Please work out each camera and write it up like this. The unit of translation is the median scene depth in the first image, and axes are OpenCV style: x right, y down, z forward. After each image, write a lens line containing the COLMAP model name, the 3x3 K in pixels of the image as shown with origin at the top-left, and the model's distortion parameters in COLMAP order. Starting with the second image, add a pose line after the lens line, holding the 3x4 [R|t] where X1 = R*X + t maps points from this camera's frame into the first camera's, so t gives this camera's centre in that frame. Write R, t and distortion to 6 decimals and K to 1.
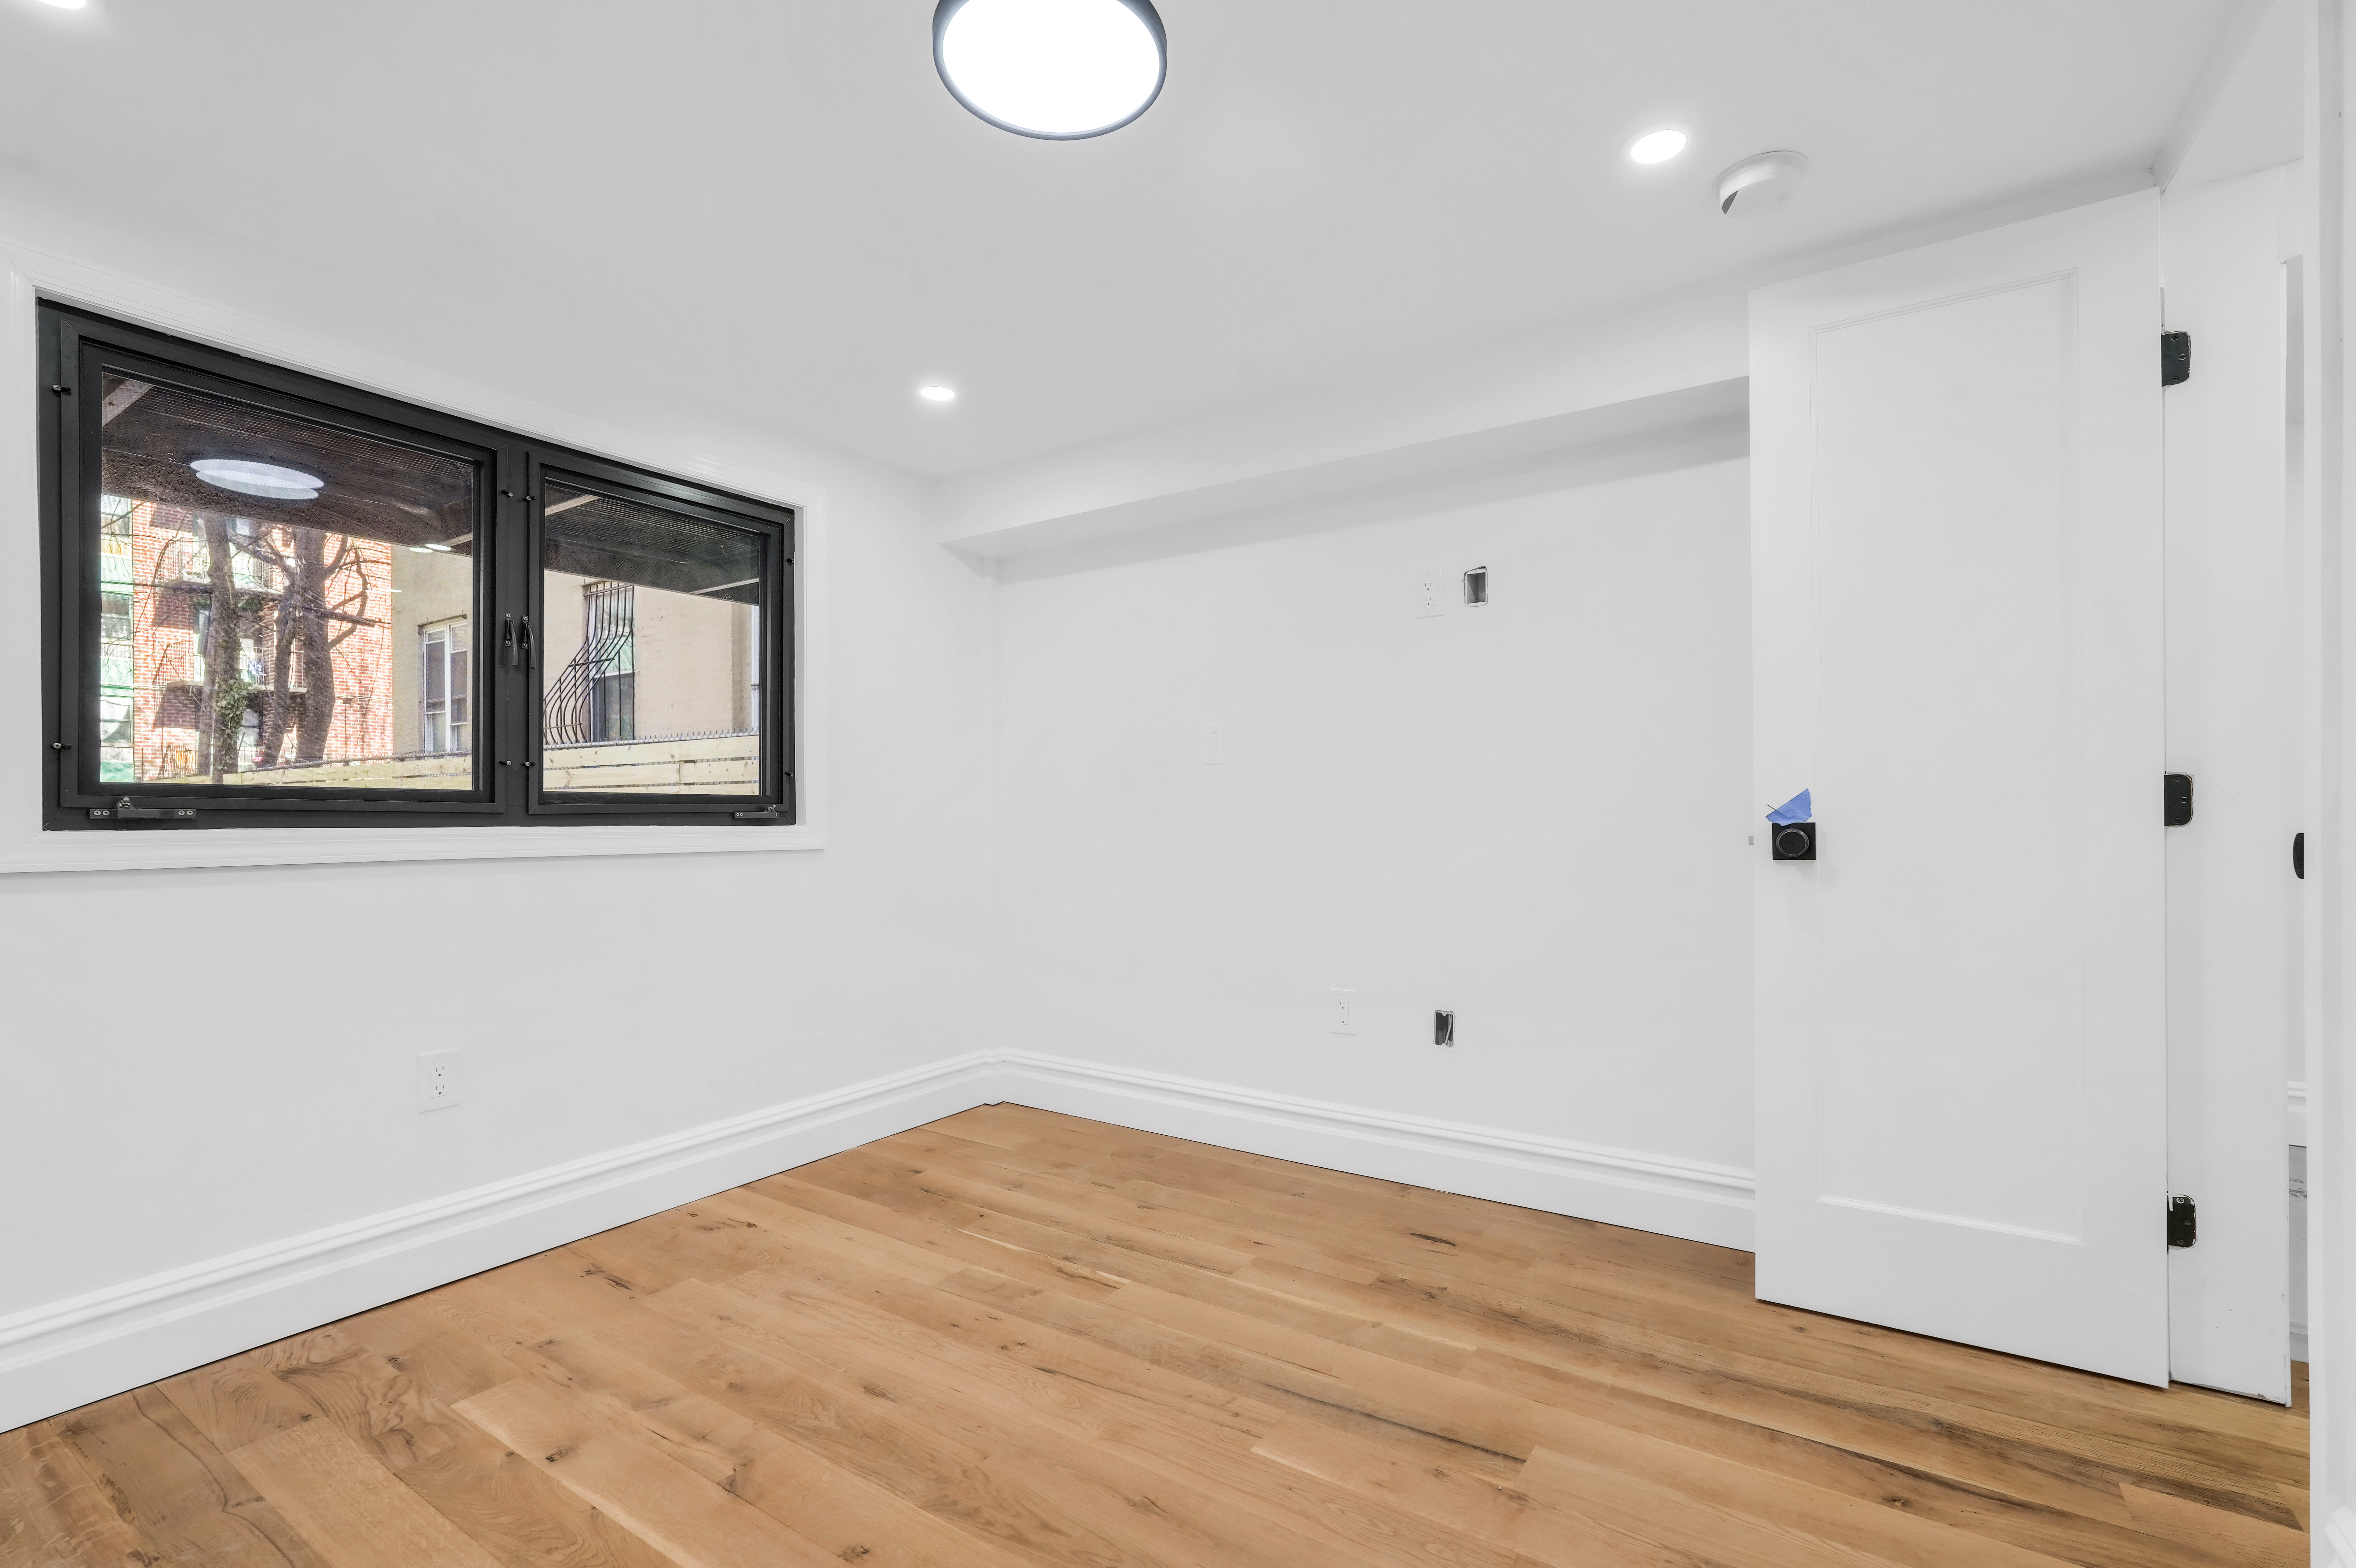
lens RADIAL K [[1042.6, 0, 1179.6], [0, 1042.6, 806.2], [0, 0, 1]] dist [-0.004621, 0.001706]
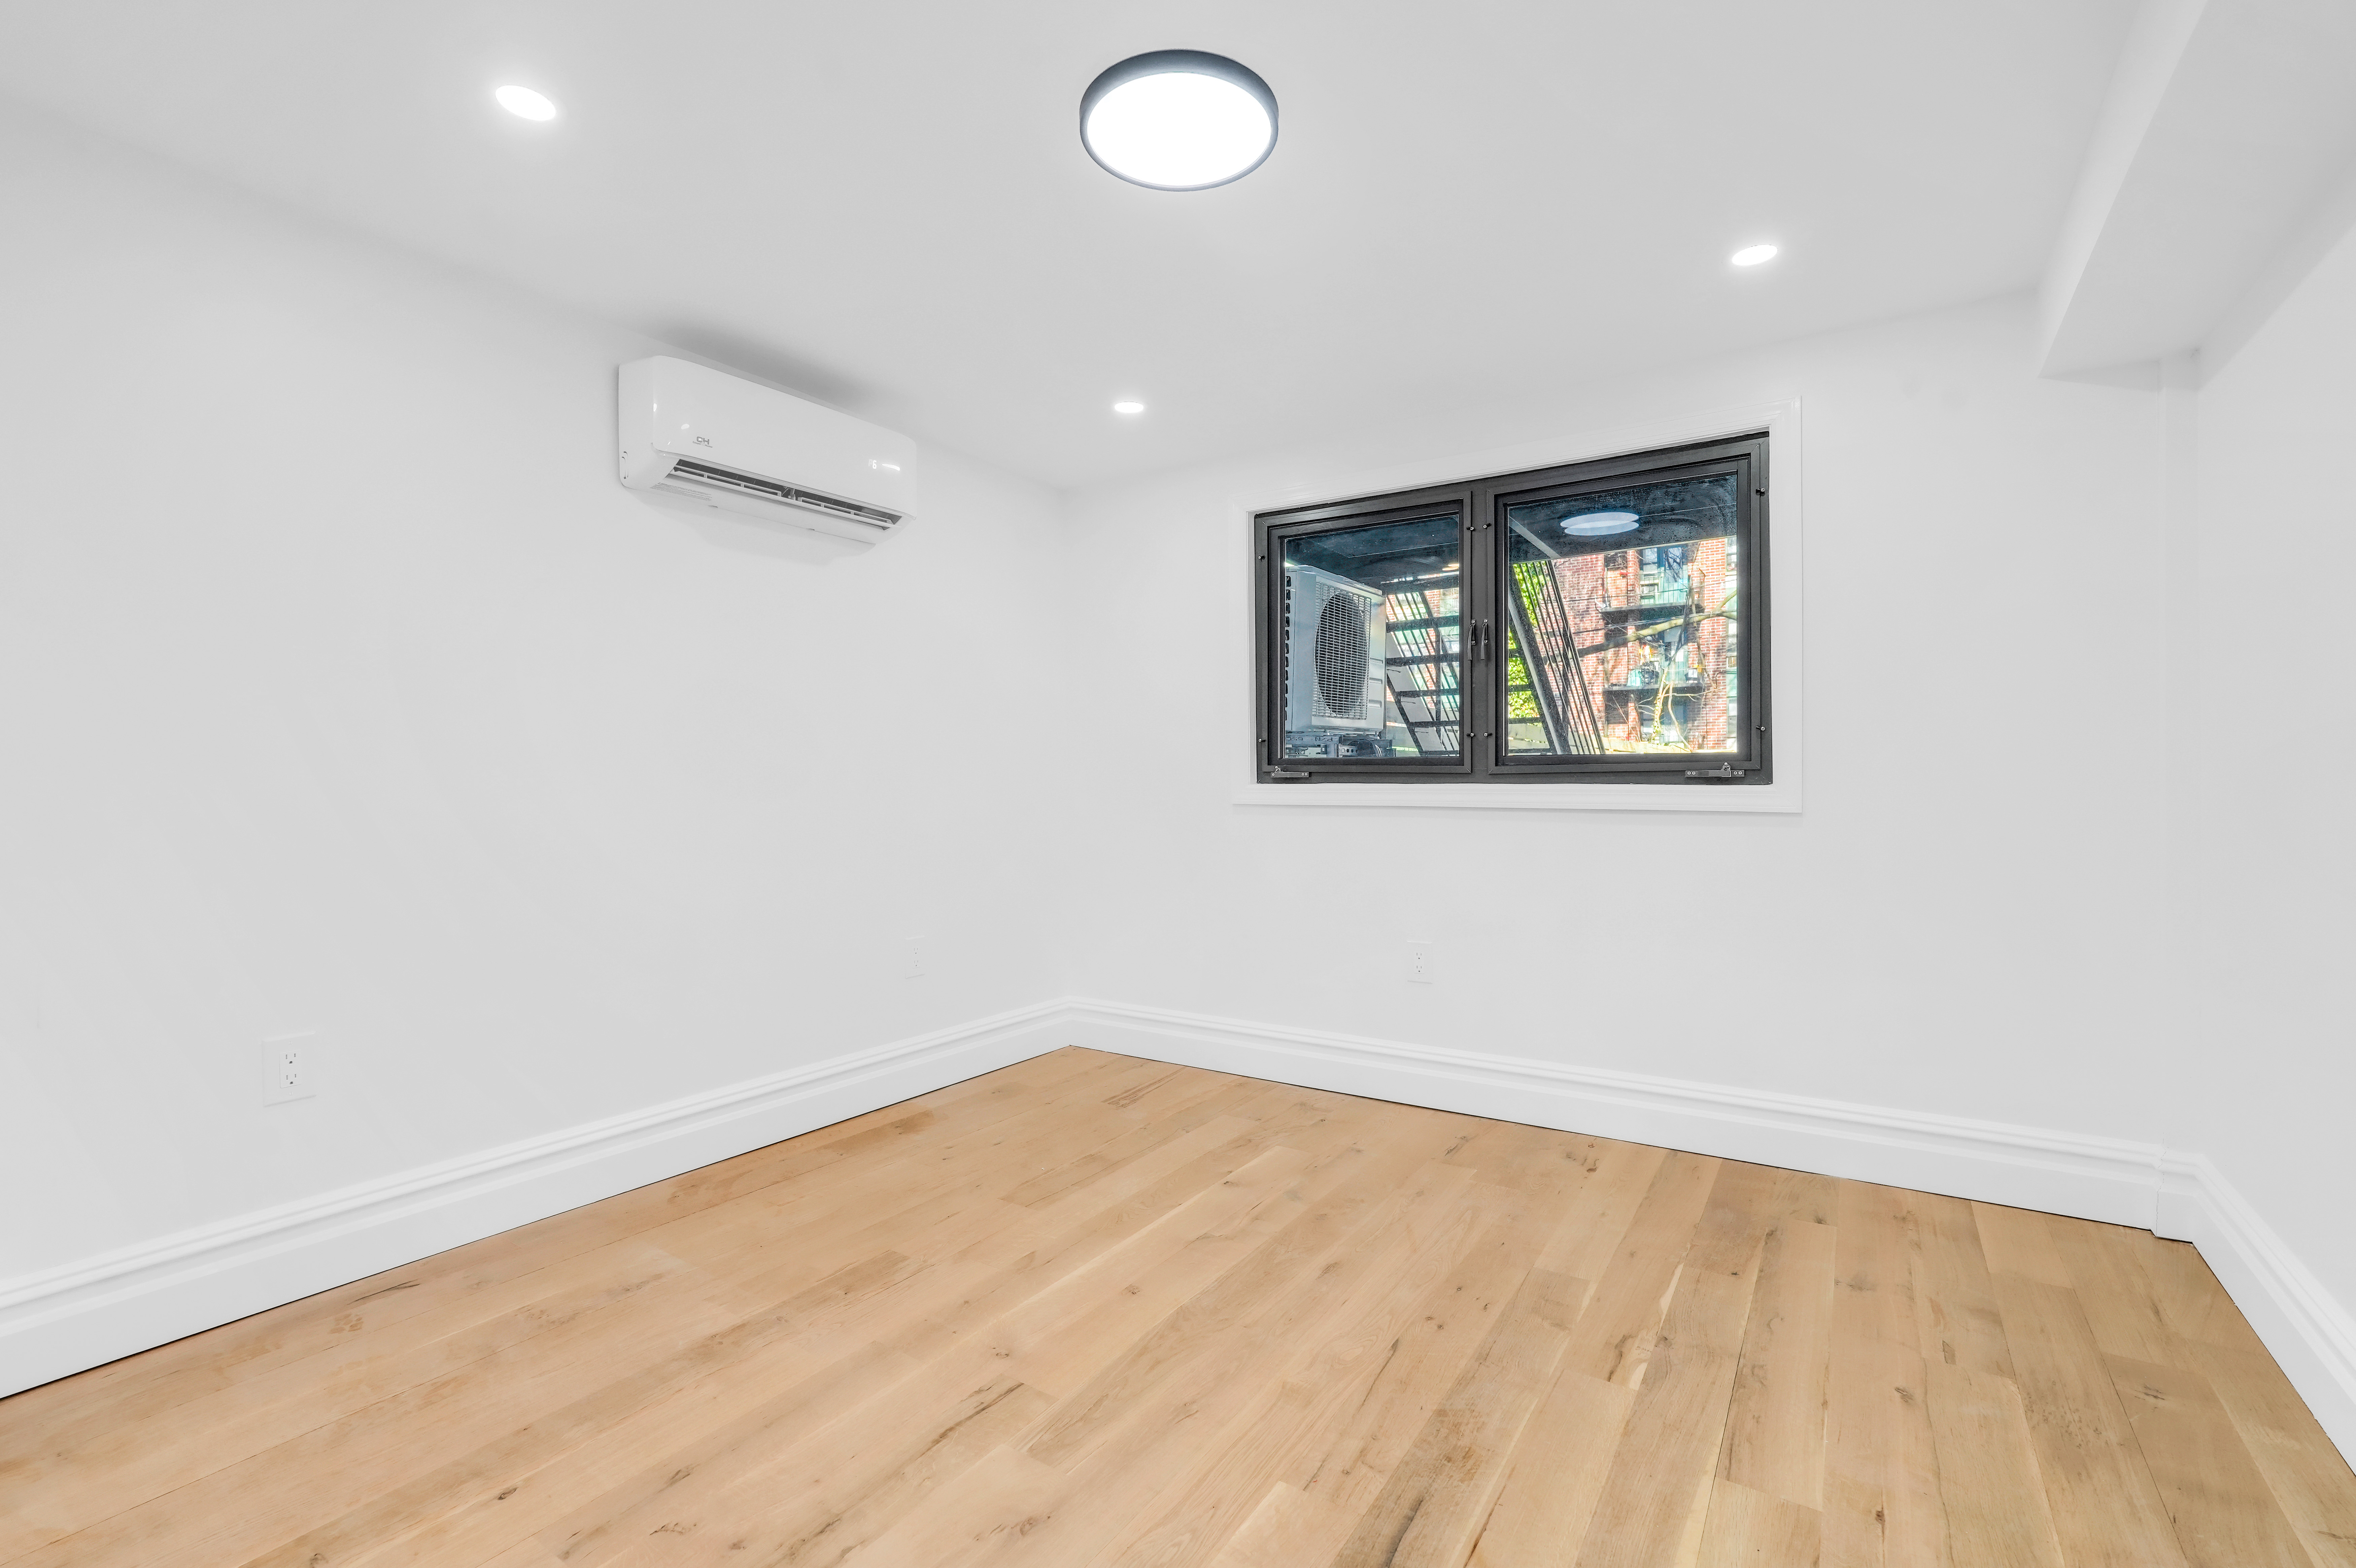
lens RADIAL K [[1042.6, 0, 1179.4], [0, 1042.6, 776.5], [0, 0, 1]] dist [-0.004621, 0.001706]
pose [[0.003186, -0.000344, -0.999995, 0.697228], [0.012485, 0.999922, -0.000305, 0.007241], [0.999917, -0.012484, 0.003190, 0.662934]]
